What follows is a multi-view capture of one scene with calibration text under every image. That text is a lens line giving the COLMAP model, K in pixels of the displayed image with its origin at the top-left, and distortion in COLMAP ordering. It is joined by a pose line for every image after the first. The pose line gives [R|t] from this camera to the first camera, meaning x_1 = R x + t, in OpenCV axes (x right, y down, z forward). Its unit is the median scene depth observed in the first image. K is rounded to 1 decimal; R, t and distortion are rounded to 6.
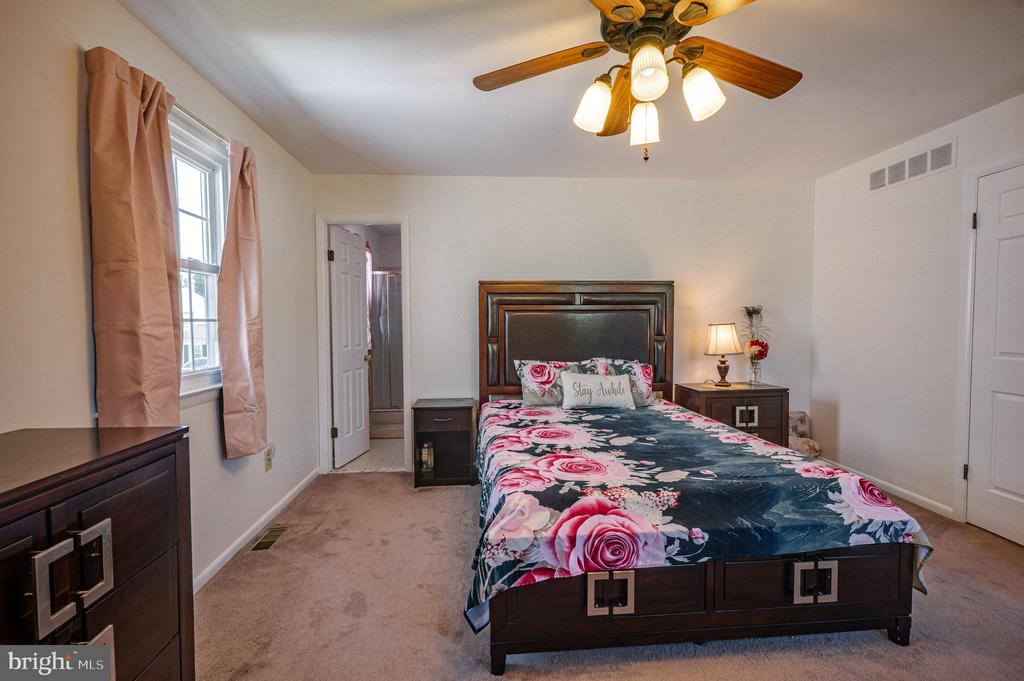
lens RADIAL K [[471.6, 0, 506.1], [0, 471.6, 342.9], [0, 0, 1]] dist [-0.000648, 0.000127]
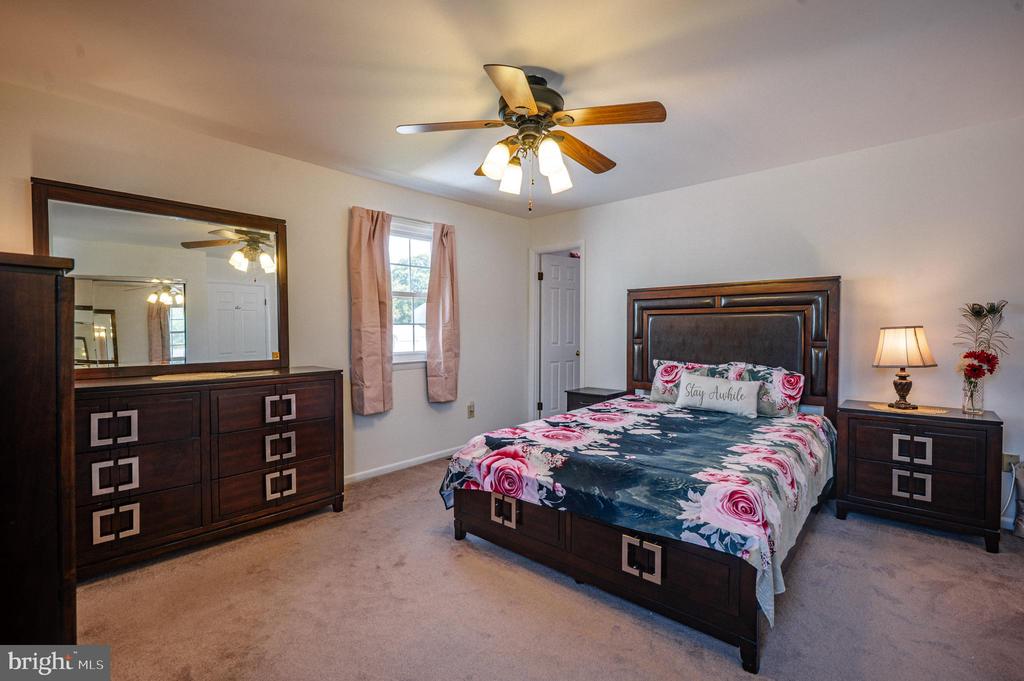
lens RADIAL K [[471.6, 0, 506.1], [0, 471.6, 342.9], [0, 0, 1]] dist [-0.000648, 0.000127]
pose [[0.678190, 0.028553, -0.734332, 1.206862], [-0.031151, 0.999464, 0.010092, -0.005610], [0.734226, 0.016031, 0.678716, -0.002817]]
